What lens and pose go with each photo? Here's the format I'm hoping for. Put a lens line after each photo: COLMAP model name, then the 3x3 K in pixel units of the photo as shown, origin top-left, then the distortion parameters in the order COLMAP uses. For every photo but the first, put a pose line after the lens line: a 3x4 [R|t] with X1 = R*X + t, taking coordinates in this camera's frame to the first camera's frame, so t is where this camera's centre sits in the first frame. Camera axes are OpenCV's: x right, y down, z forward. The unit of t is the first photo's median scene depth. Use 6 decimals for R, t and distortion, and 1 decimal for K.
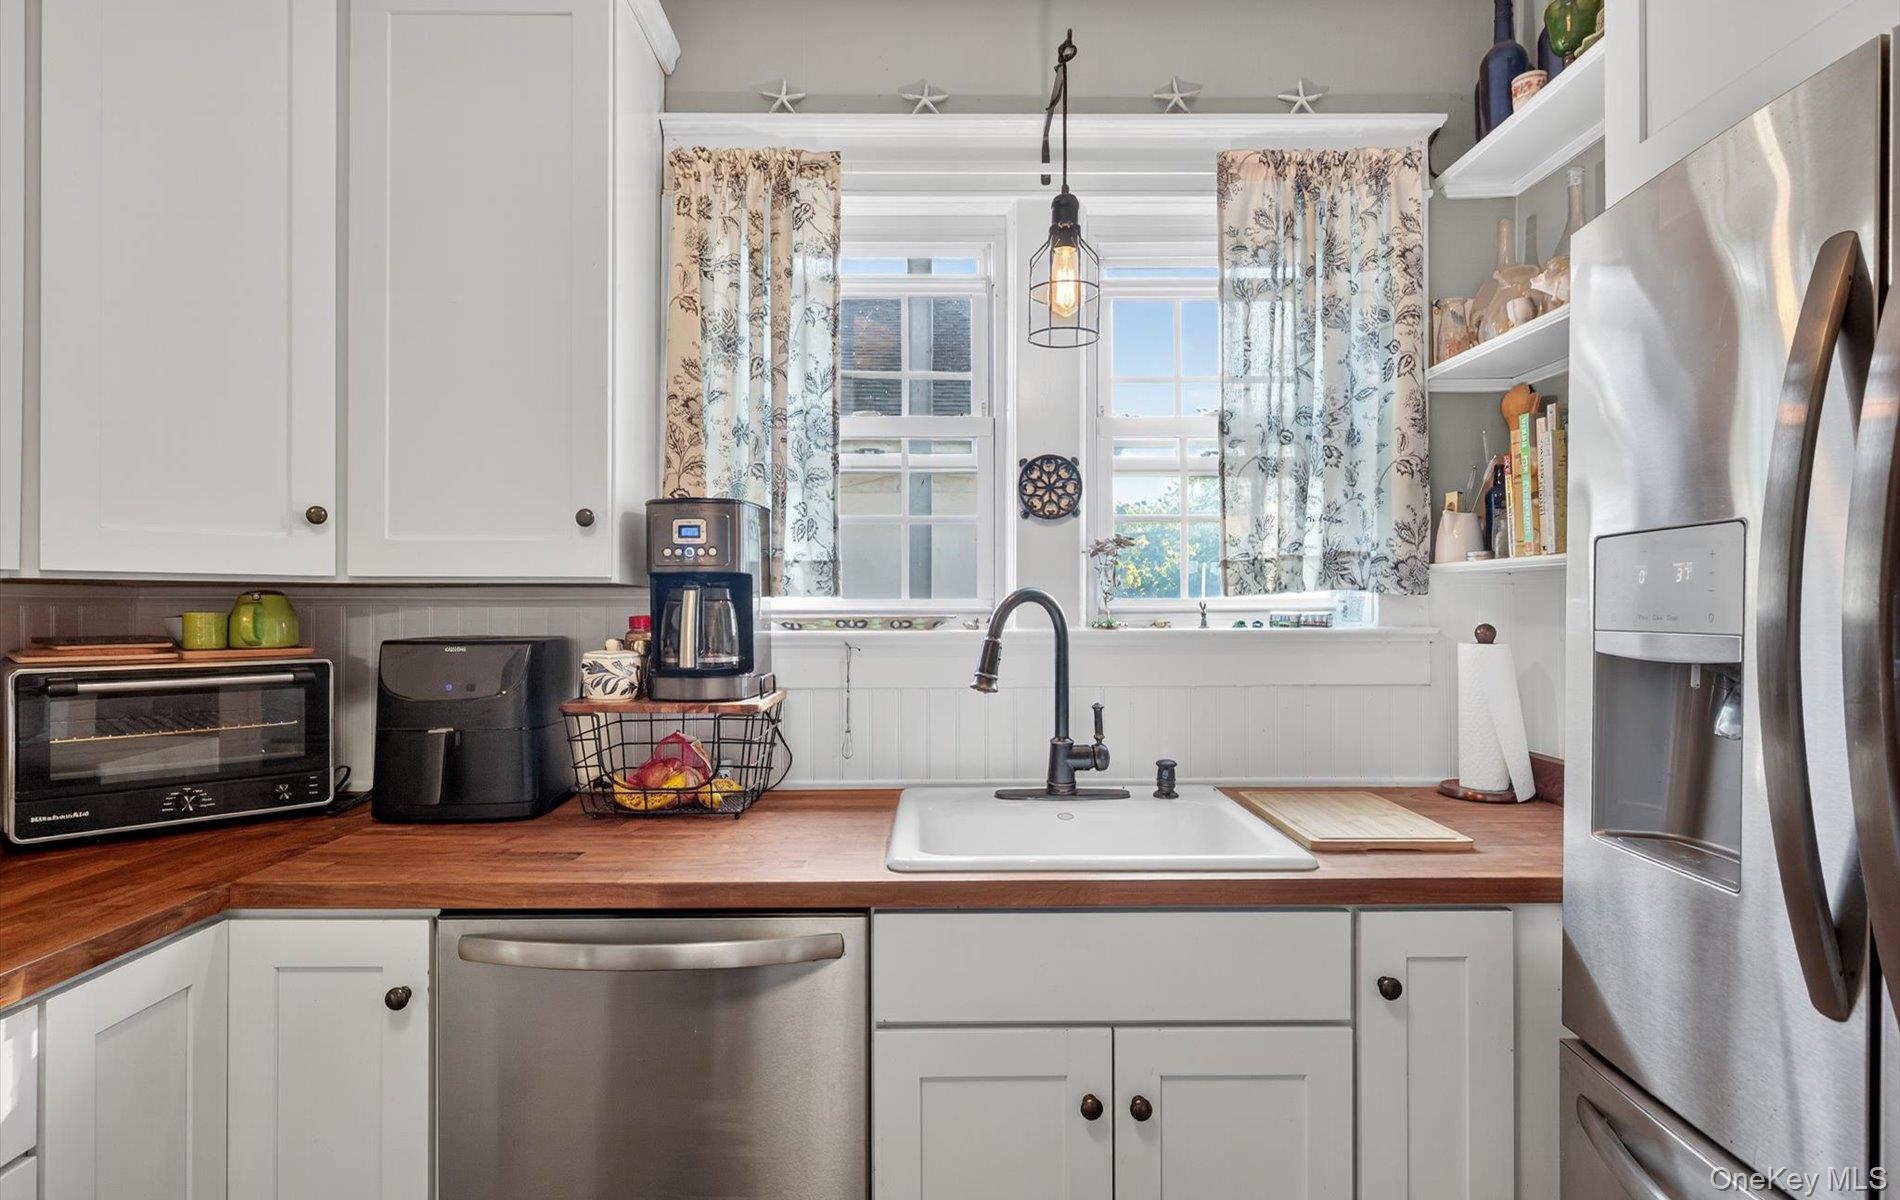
lens RADIAL K [[962.5, 0, 949.8], [0, 962.5, 607.6], [0, 0, 1]] dist [0.013583, 0.000016]
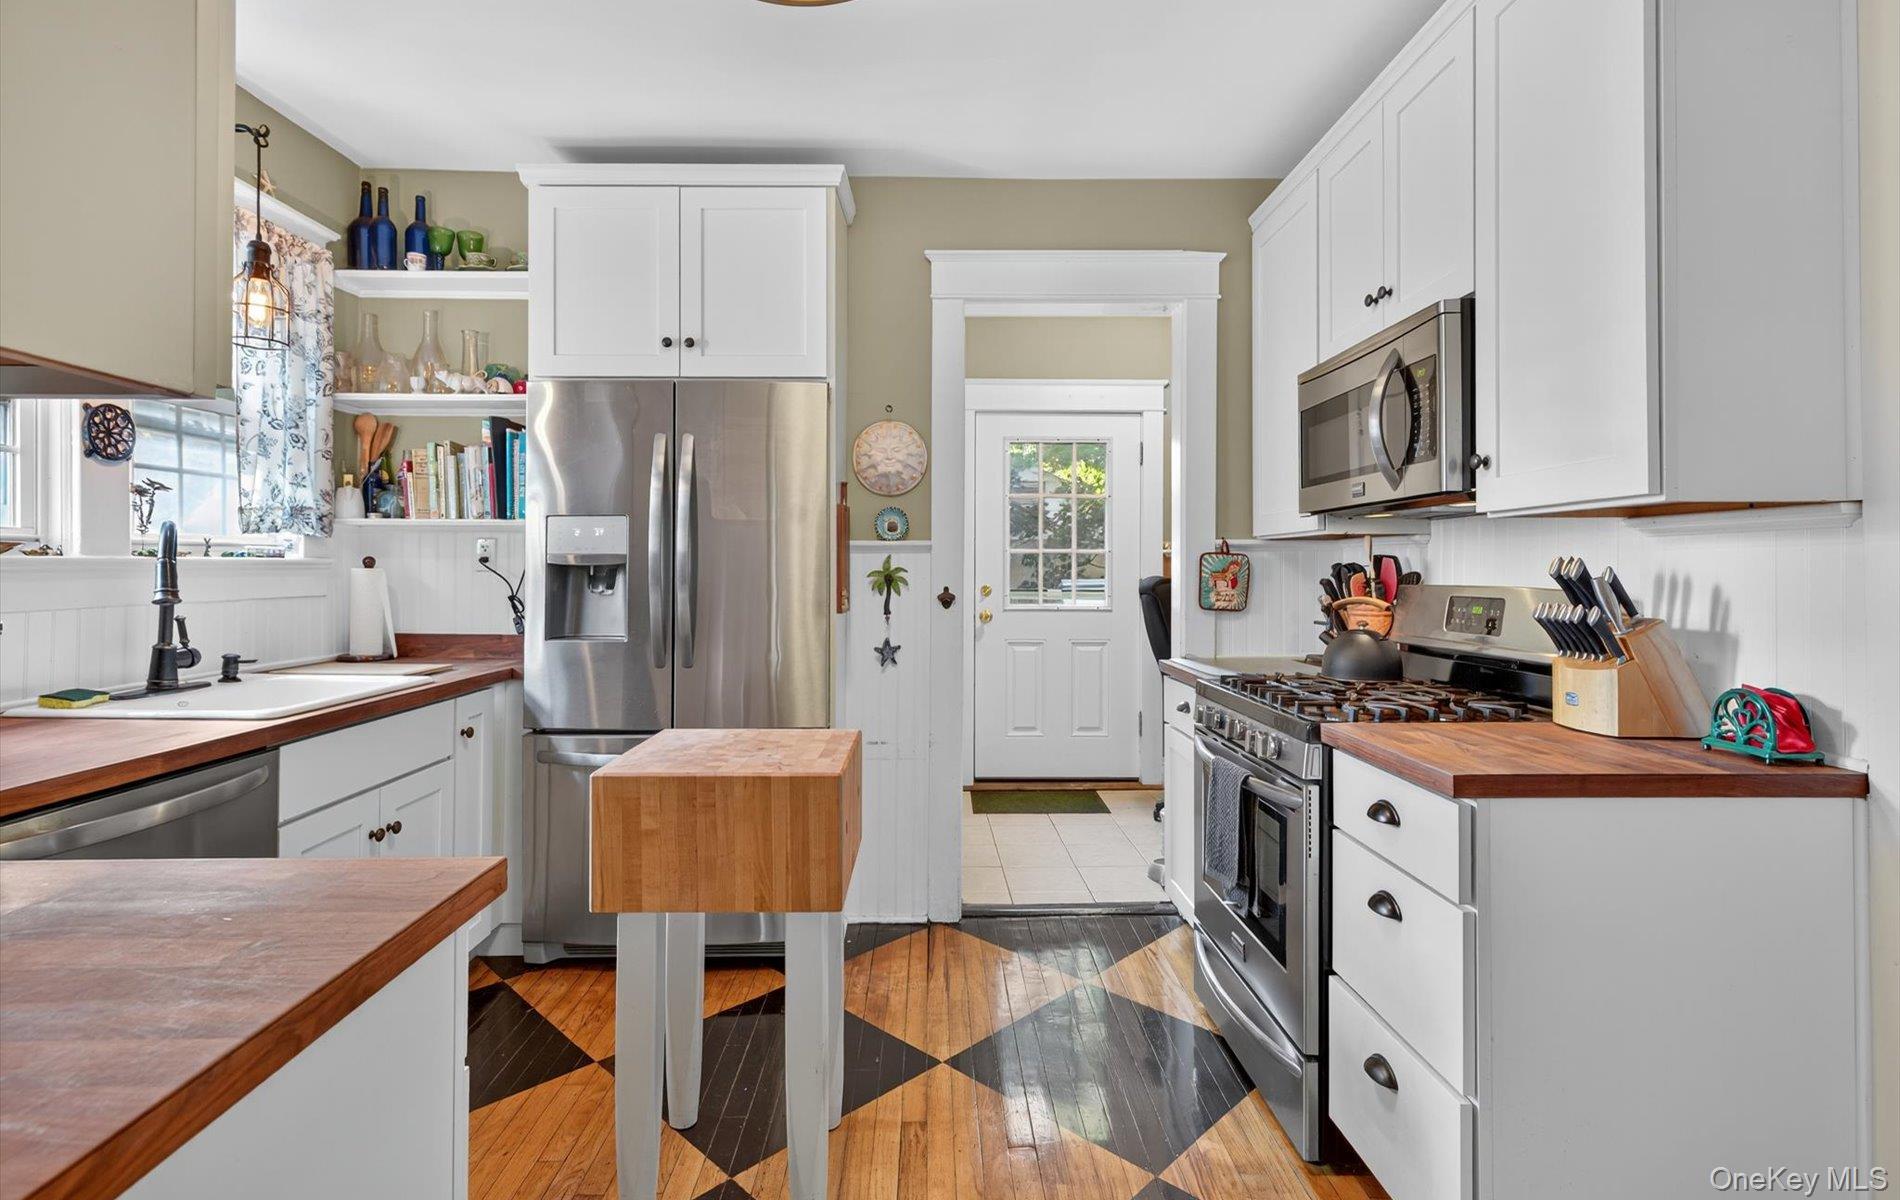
lens RADIAL K [[1001.2, 0, 927.2], [0, 1001.2, 629.3], [0, 0, 1]] dist [0.002793, 0.001059]
pose [[0.005620, -0.057518, 0.998329, -1.146420], [-0.001700, 0.998342, 0.057528, 0.040629], [-0.999983, -0.002021, 0.005513, 0.021376]]
